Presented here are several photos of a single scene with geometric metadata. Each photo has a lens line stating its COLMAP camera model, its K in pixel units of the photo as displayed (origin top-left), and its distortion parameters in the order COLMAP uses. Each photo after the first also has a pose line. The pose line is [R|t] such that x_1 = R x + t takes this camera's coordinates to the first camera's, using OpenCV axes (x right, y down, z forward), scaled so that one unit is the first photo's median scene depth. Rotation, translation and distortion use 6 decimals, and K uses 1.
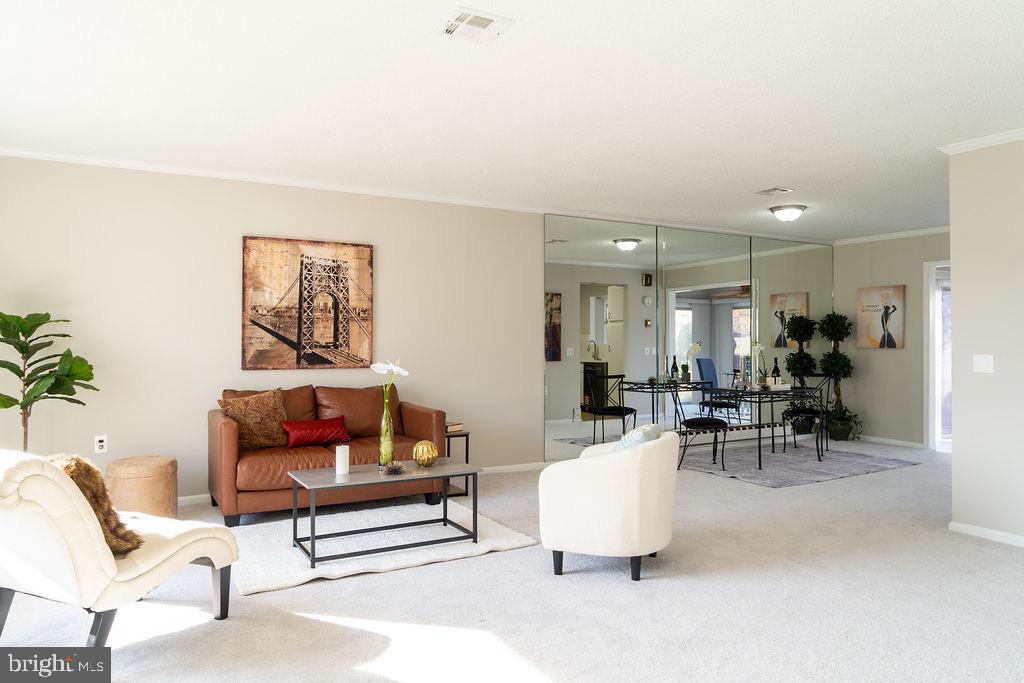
lens RADIAL K [[706.4, 0, 512.5], [0, 706.4, 338.4], [0, 0, 1]] dist [0.003127, -0.000635]
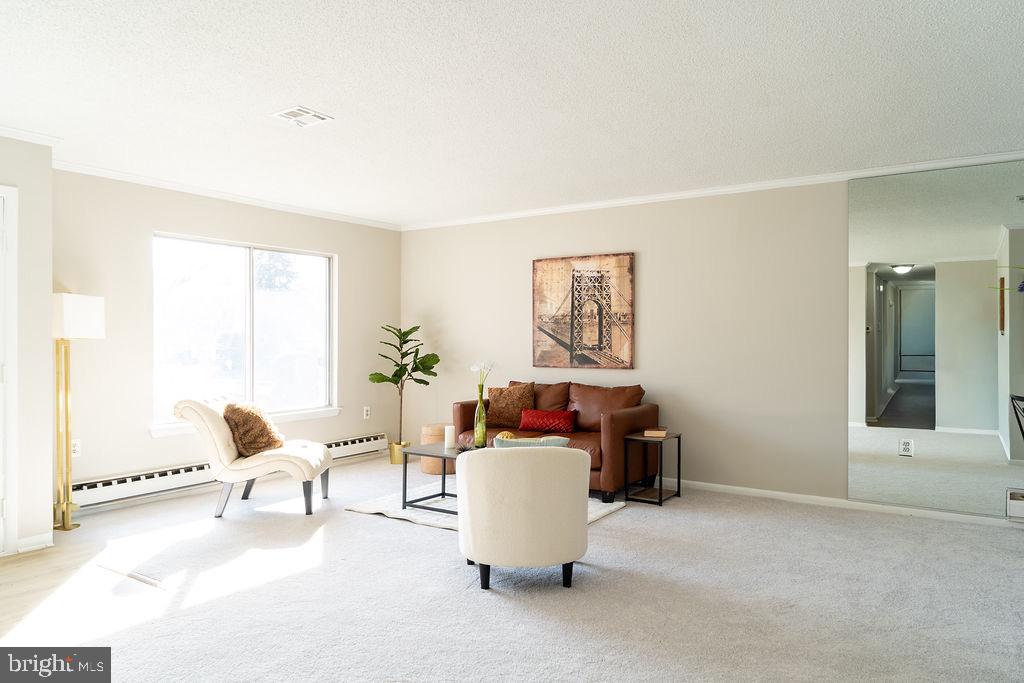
lens RADIAL K [[706.4, 0, 514.3], [0, 706.4, 342.4], [0, 0, 1]] dist [0.003127, -0.000635]
pose [[0.439600, -0.000836, -0.898193, 0.701954], [0.001304, 0.999999, -0.000293, 0.001822], [0.898193, -0.001043, 0.439601, 0.400172]]
